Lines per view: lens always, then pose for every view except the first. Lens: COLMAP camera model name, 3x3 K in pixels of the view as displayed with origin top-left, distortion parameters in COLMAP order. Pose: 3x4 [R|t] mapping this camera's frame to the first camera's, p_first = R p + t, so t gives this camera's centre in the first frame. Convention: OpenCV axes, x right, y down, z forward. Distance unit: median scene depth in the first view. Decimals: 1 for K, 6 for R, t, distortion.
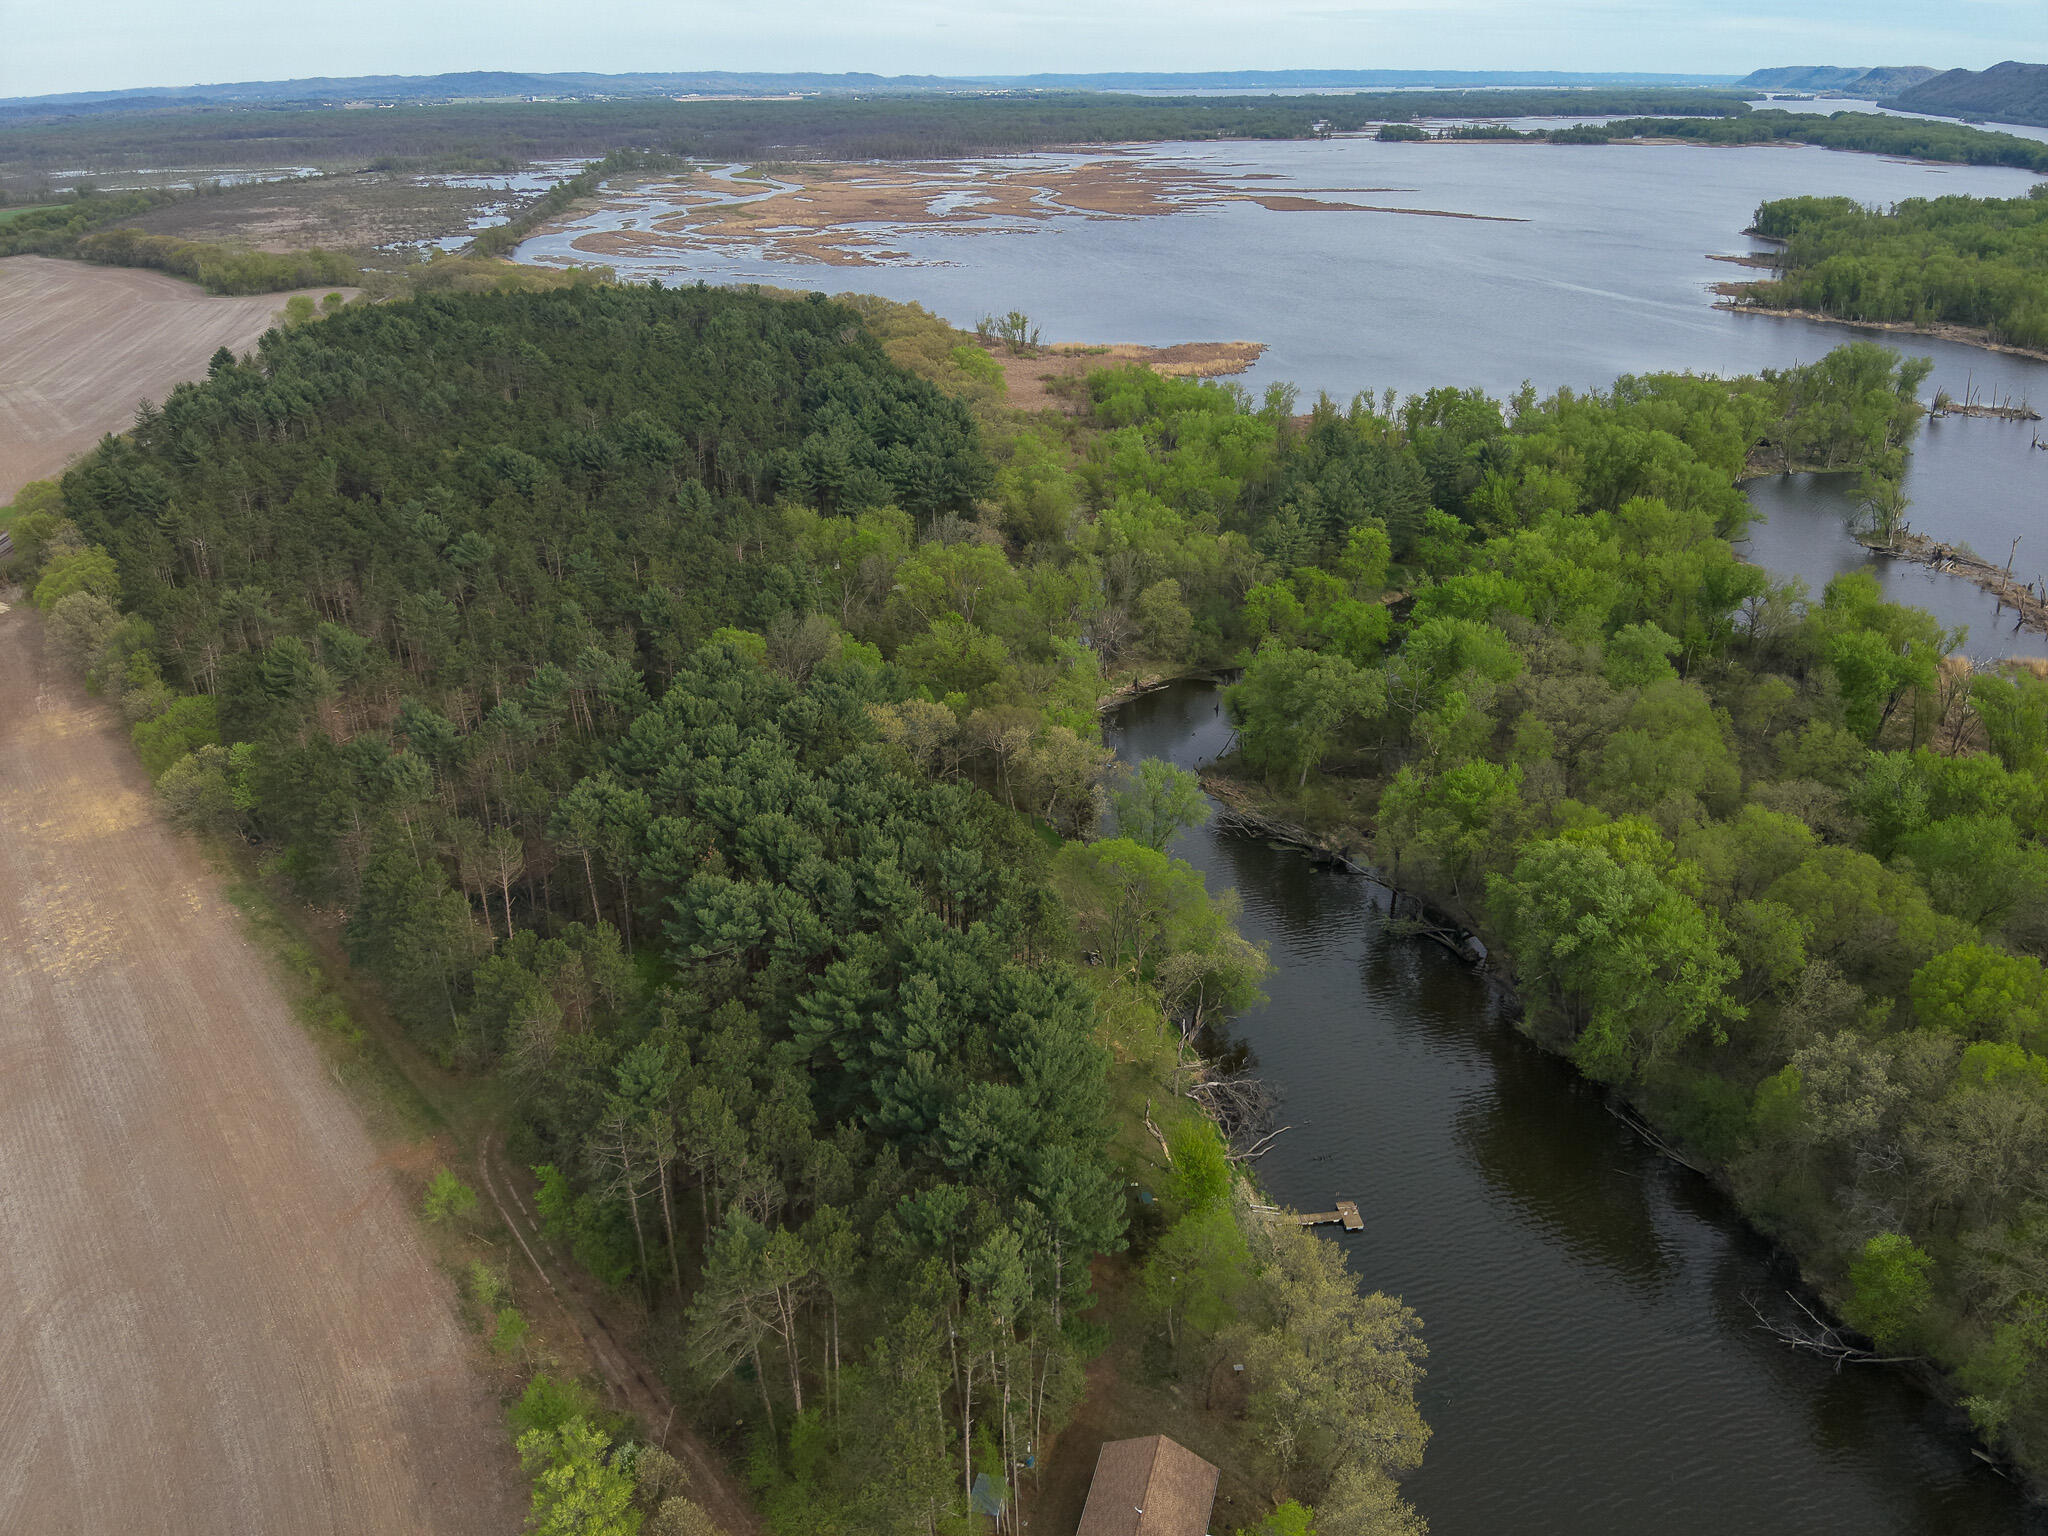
lens RADIAL K [[1486.7, 0, 1028.2], [0, 1486.7, 759.9], [0, 0, 1]] dist [0.095198, -0.188668]
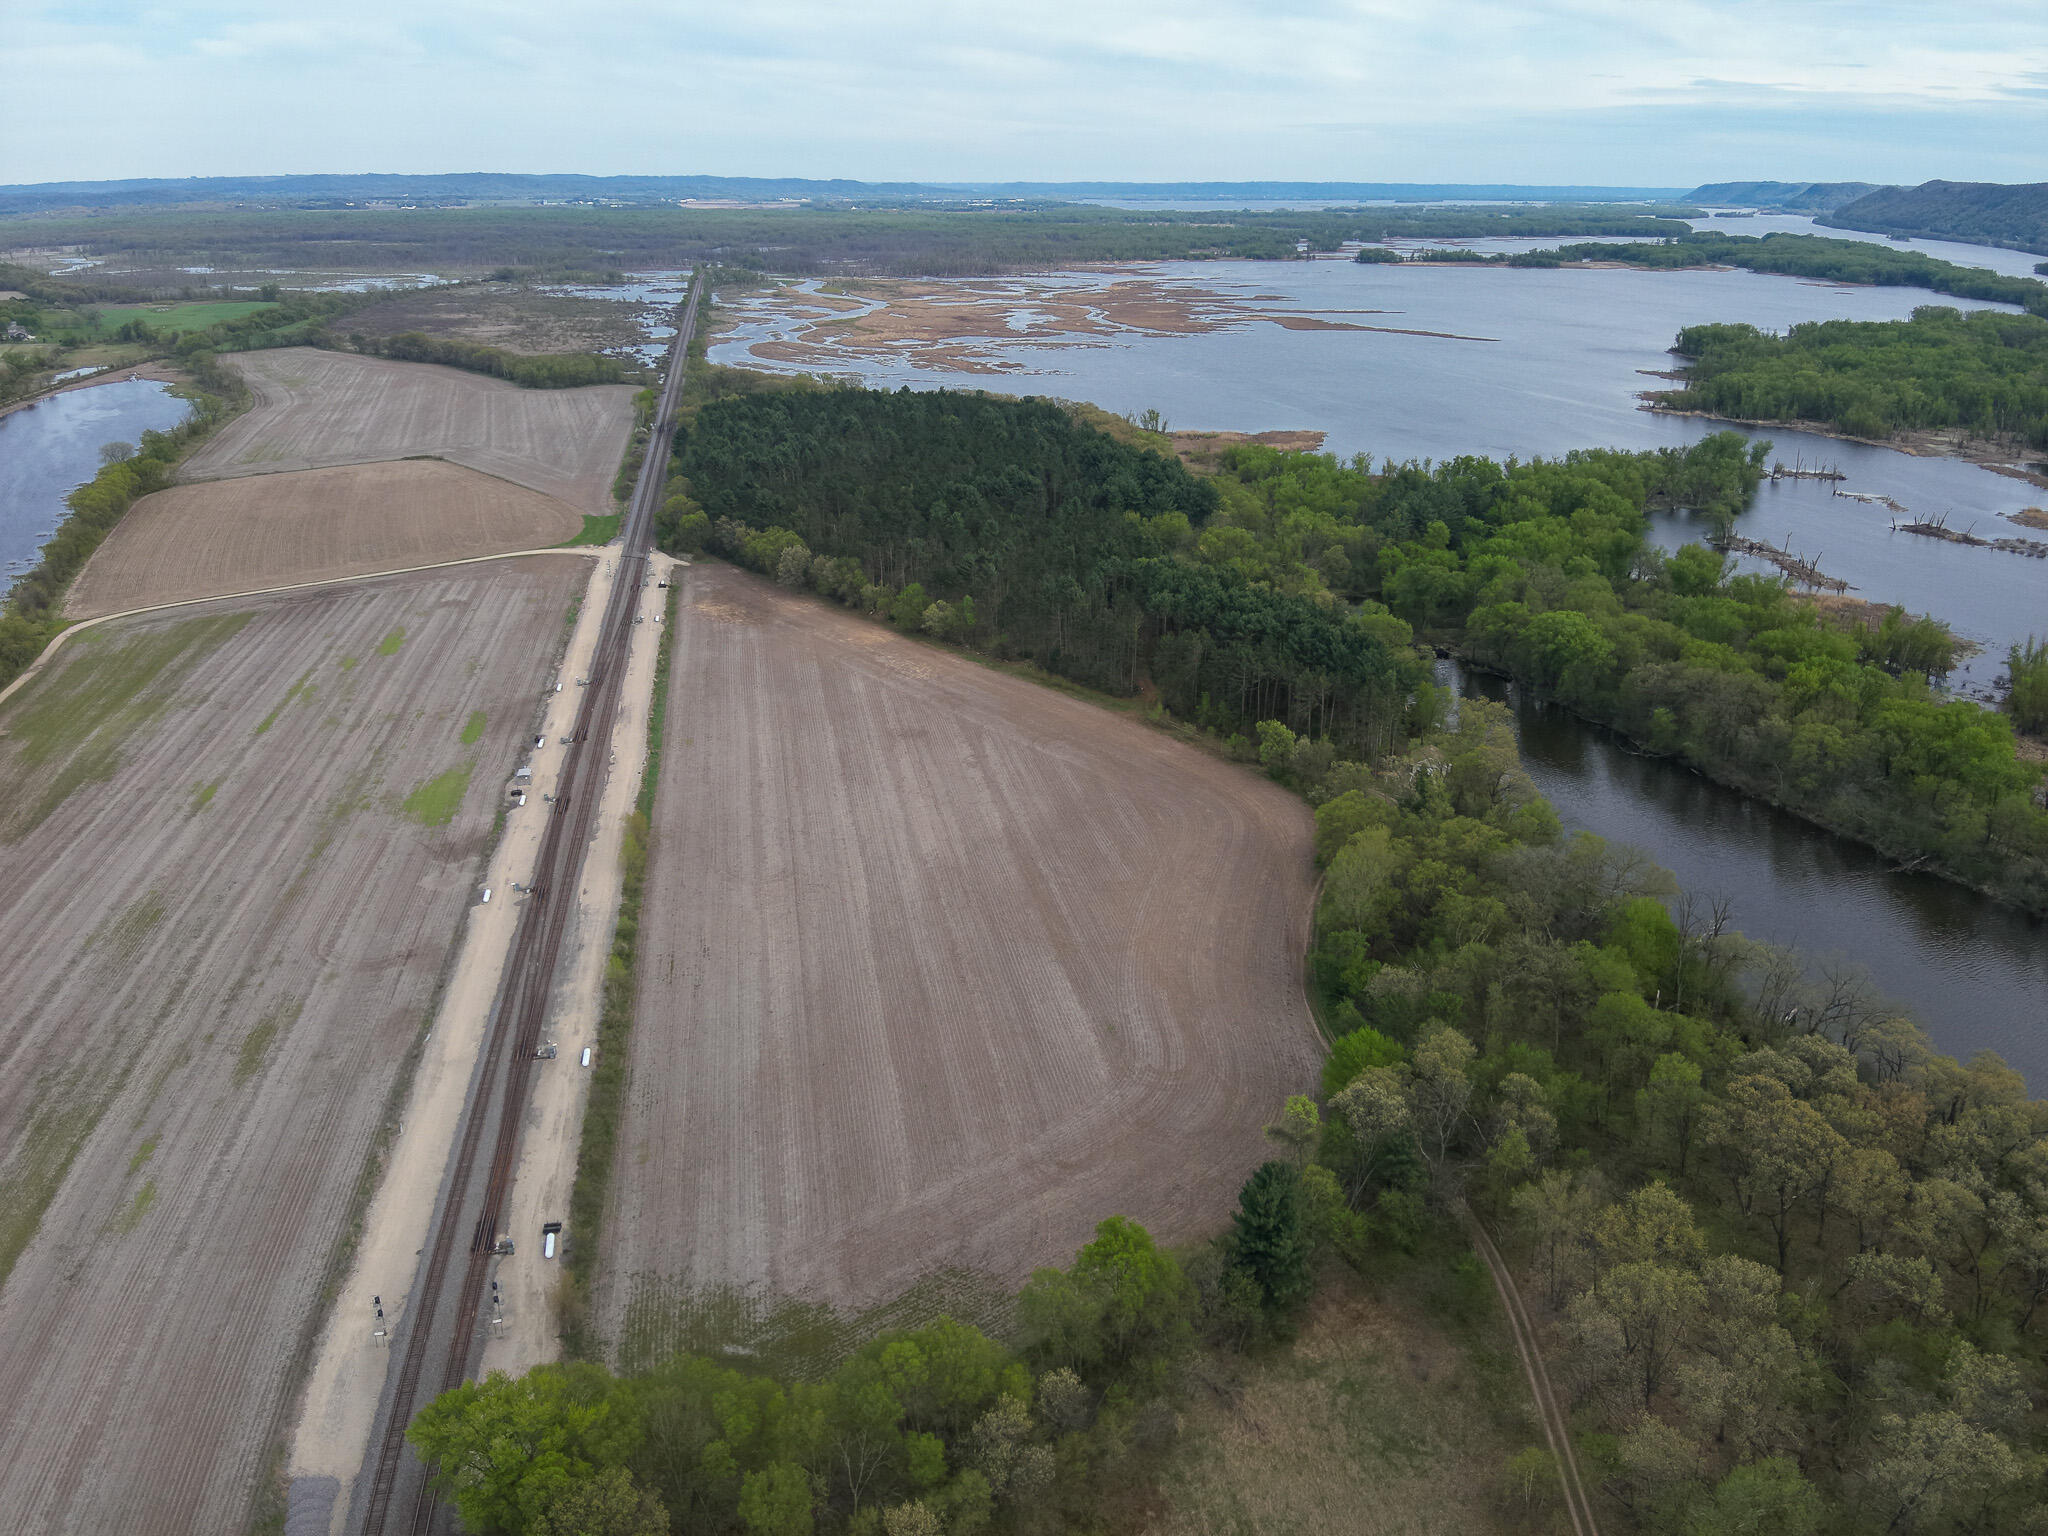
lens RADIAL K [[1456.2, 0, 1018.4], [0, 1456.2, 773.7], [0, 0, 1]] dist [0.098155, -0.185167]
pose [[0.999899, 0.006728, 0.012540, -0.122831], [-0.006141, 0.998909, -0.046300, 0.095063], [-0.012838, 0.046219, 0.998849, -0.315196]]
